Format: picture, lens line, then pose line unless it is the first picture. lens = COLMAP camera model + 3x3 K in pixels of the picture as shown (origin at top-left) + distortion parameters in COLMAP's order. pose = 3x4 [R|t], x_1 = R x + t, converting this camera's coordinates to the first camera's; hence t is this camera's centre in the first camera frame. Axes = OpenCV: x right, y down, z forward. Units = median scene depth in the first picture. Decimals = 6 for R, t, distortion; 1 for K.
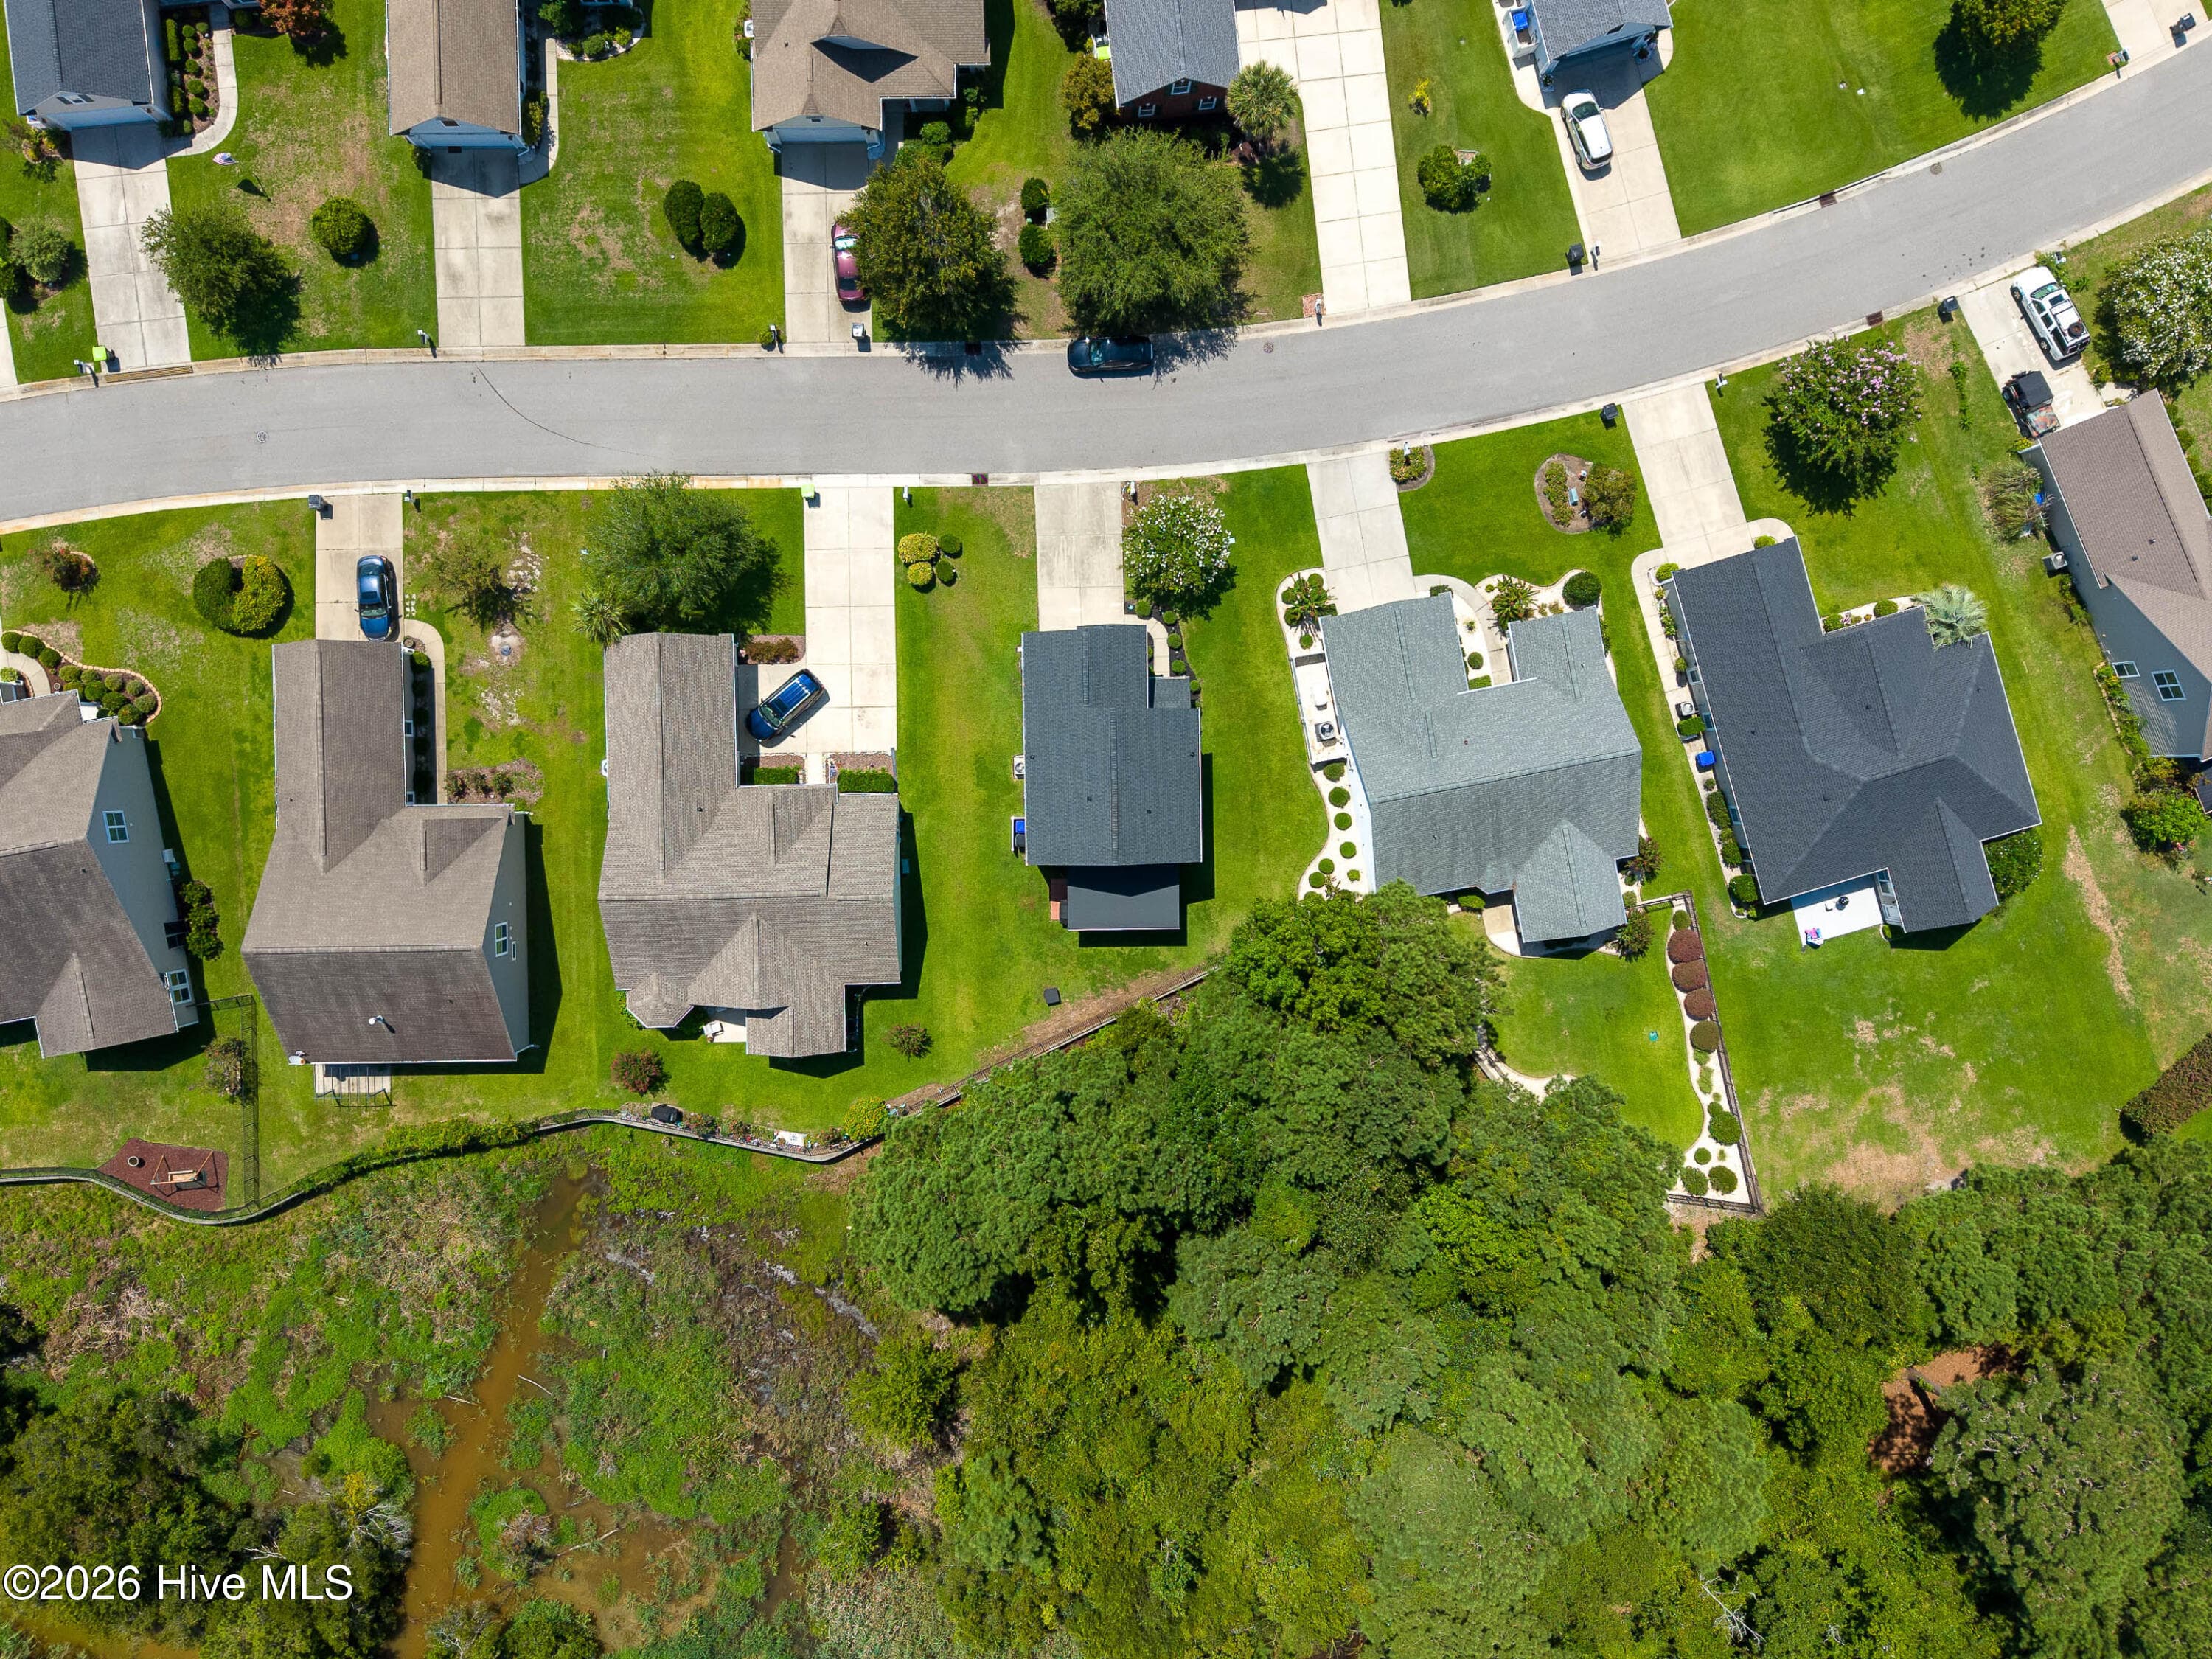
lens RADIAL K [[1881.1, 0, 1093.3], [0, 1881.1, 838.4], [0, 0, 1]] dist [0.097834, -0.268410]
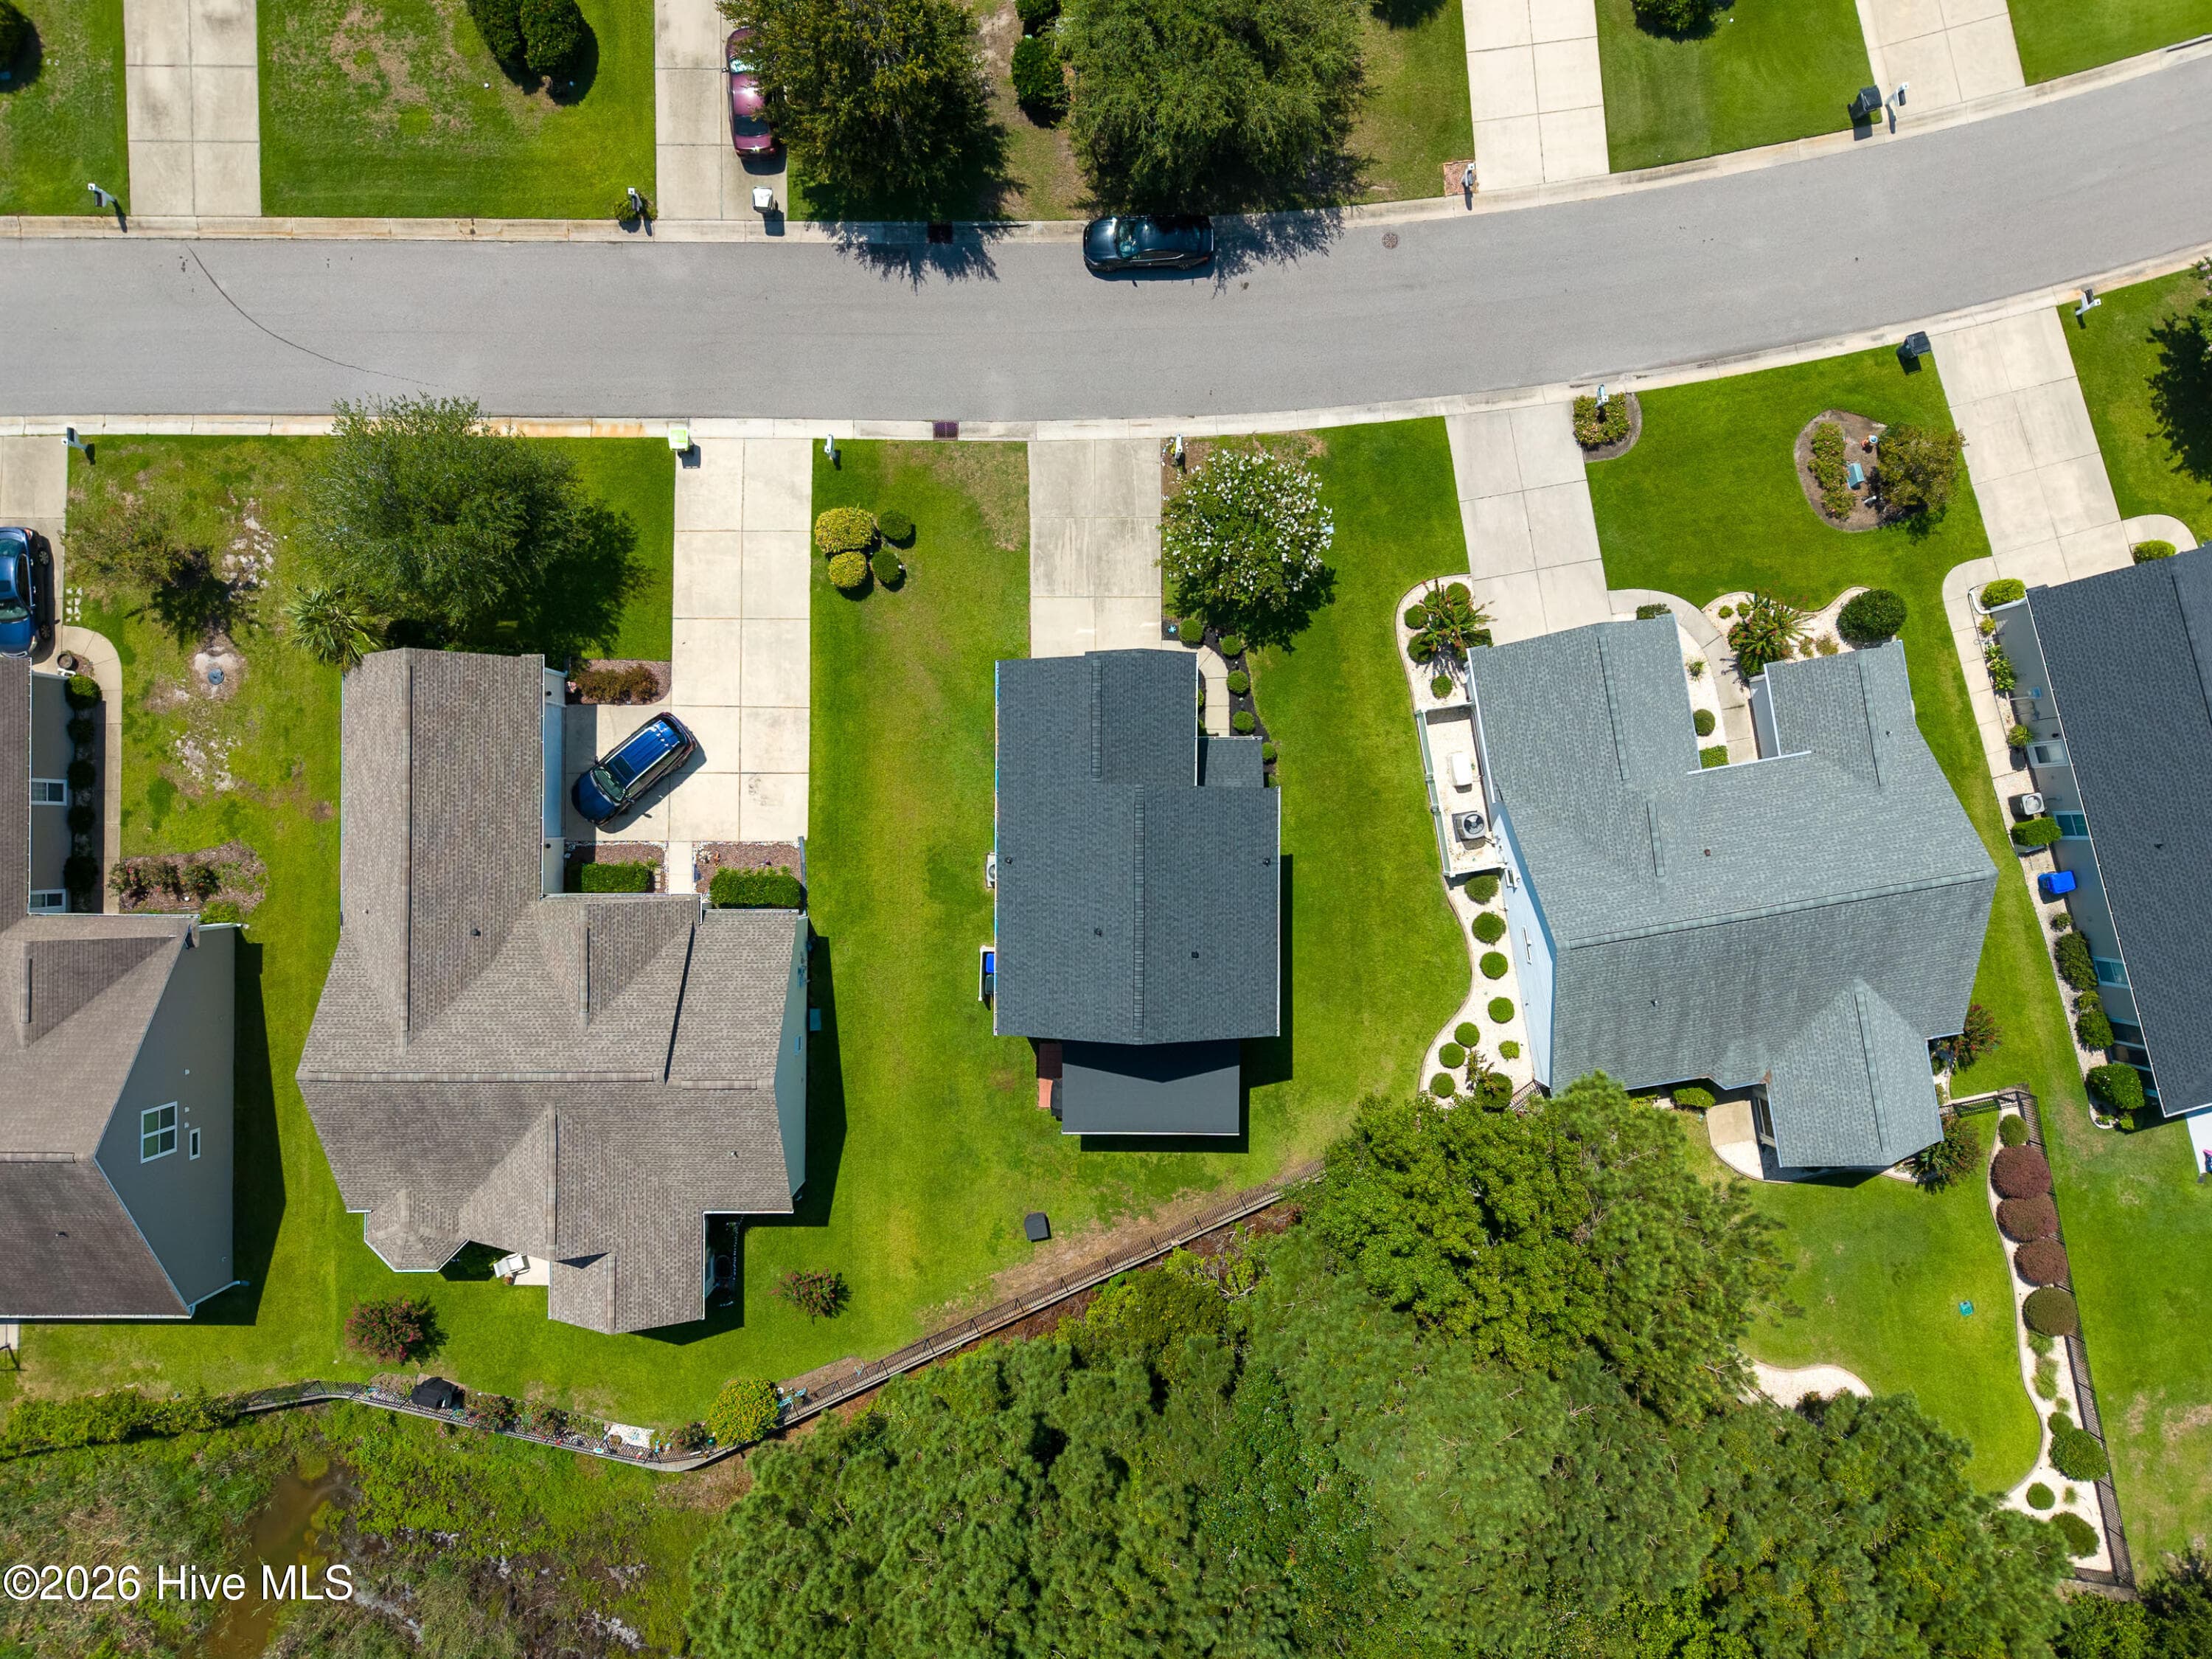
lens RADIAL K [[1768.3, 0, 1107.6], [0, 1768.3, 834.1], [0, 0, 1]] dist [0.000660, 0.006732]
pose [[0.999682, 0.021917, -0.012459, 0.006857], [-0.022315, 0.999216, -0.032690, -0.031537], [0.011733, 0.032958, 0.999388, 0.393684]]
